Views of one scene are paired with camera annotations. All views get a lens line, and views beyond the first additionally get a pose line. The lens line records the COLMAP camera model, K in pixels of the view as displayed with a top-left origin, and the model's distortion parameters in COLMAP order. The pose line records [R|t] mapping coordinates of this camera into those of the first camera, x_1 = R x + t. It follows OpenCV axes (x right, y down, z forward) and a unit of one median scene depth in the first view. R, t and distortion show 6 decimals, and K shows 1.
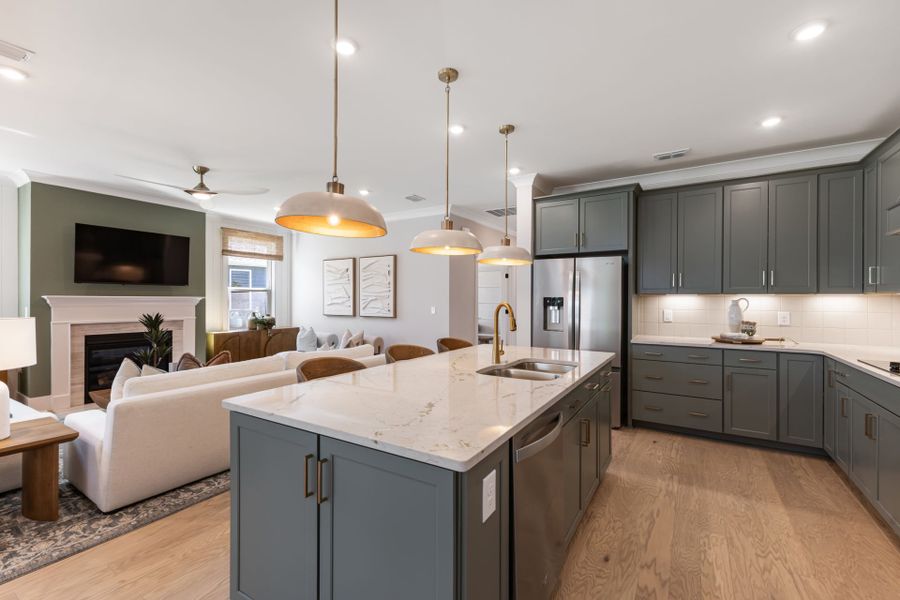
lens RADIAL K [[387.2, 0, 450.7], [0, 387.2, 298.2], [0, 0, 1]] dist [0.008497, -0.000468]
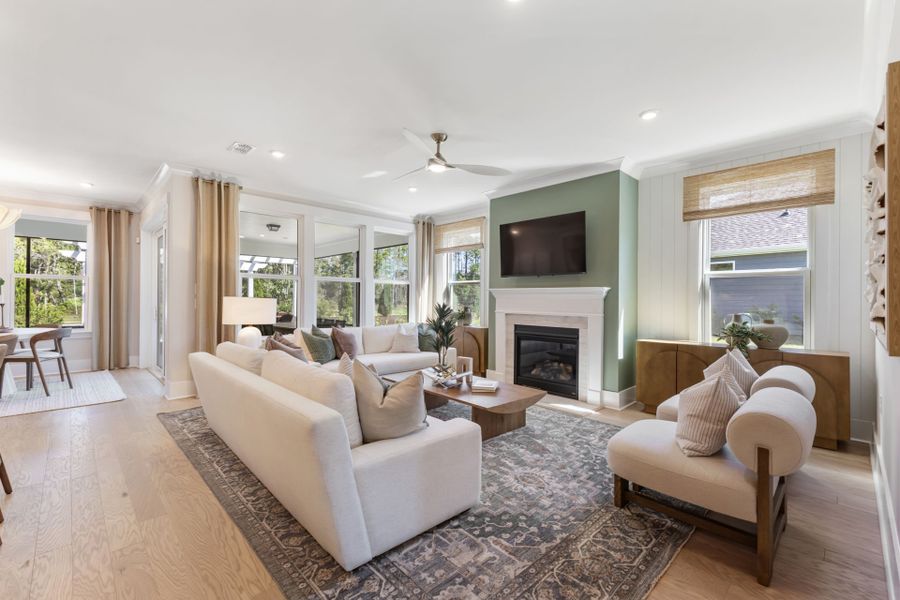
lens RADIAL K [[387.2, 0, 450.7], [0, 387.2, 298.2], [0, 0, 1]] dist [0.008497, -0.000468]
pose [[-0.239560, -0.006859, -0.970857, 0.166246], [-0.006355, 0.999965, -0.005496, 0.028764], [0.970861, 0.004853, -0.239595, 1.092984]]
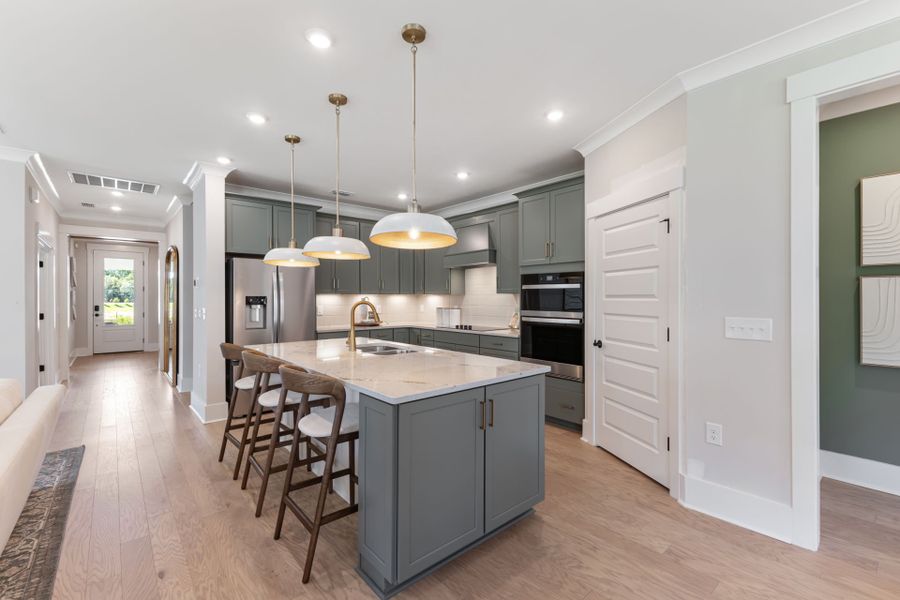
lens RADIAL K [[387.2, 0, 450.7], [0, 387.2, 298.2], [0, 0, 1]] dist [0.008497, -0.000468]
pose [[0.298525, -0.003522, 0.954395, -0.502587], [-0.001008, 0.999991, 0.004005, -0.001664], [-0.954401, -0.002158, 0.298519, 0.180349]]
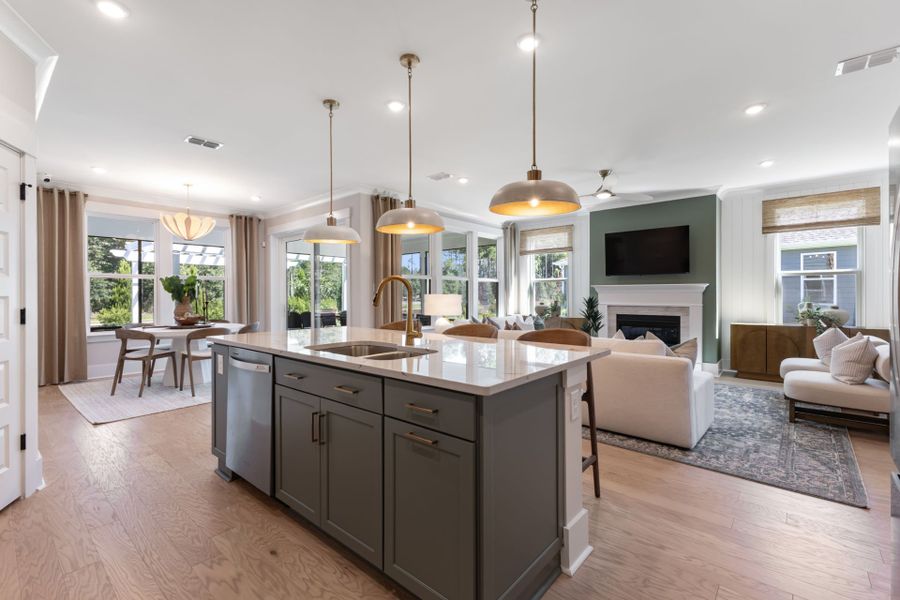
lens RADIAL K [[396.9, 0, 451.6], [0, 396.9, 294.4], [0, 0, 1]] dist [0.019645, -0.006665]
pose [[-0.155005, -0.002775, -0.987910, 0.527142], [0.004333, 0.999985, -0.003489, 0.029213], [0.987904, -0.004822, -0.154990, 0.650517]]
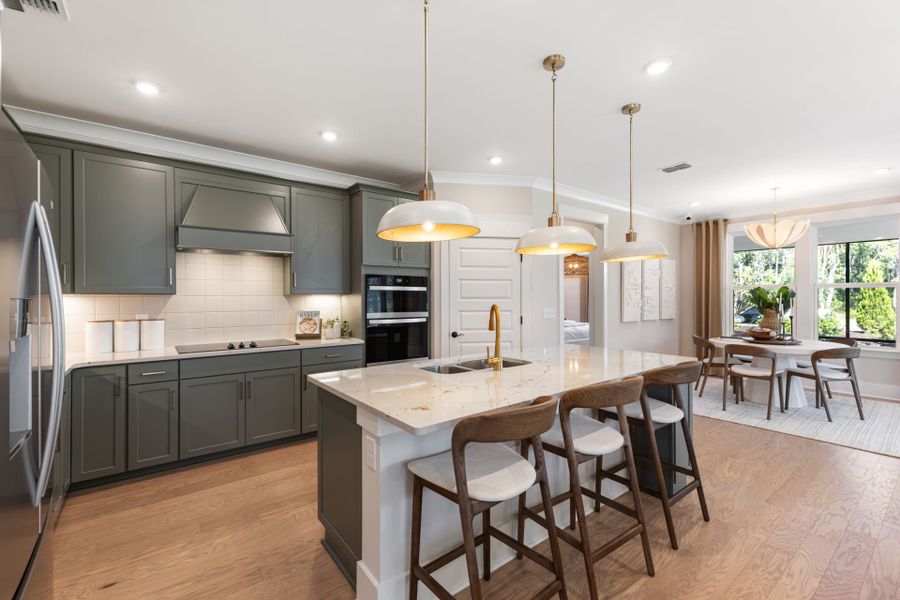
lens RADIAL K [[387.2, 0, 450.7], [0, 387.2, 298.2], [0, 0, 1]] dist [0.008497, -0.000468]
pose [[-0.936211, -0.000891, 0.351438, -0.052944], [-0.000359, 0.999999, 0.001579, -0.003347], [-0.351439, 0.001353, -0.936210, 1.001927]]
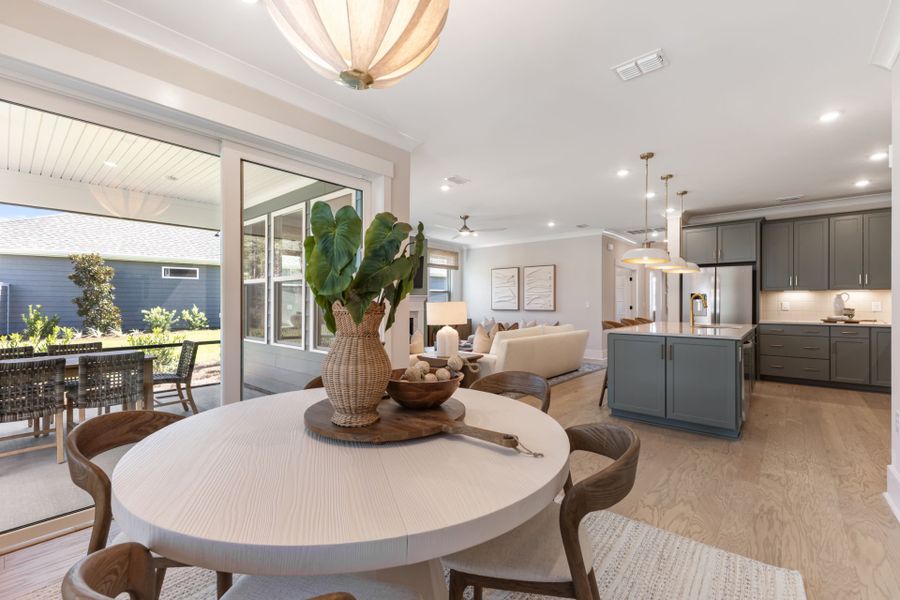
lens RADIAL K [[387.9, 0, 450.0], [0, 387.9, 300.0], [0, 0, 1]] dist [0.003646, -0.000434]
pose [[0.987228, -0.002707, -0.159291, -0.391952], [0.001866, 0.999984, -0.005429, 0.025518], [0.159303, 0.005062, 0.987217, -0.554224]]
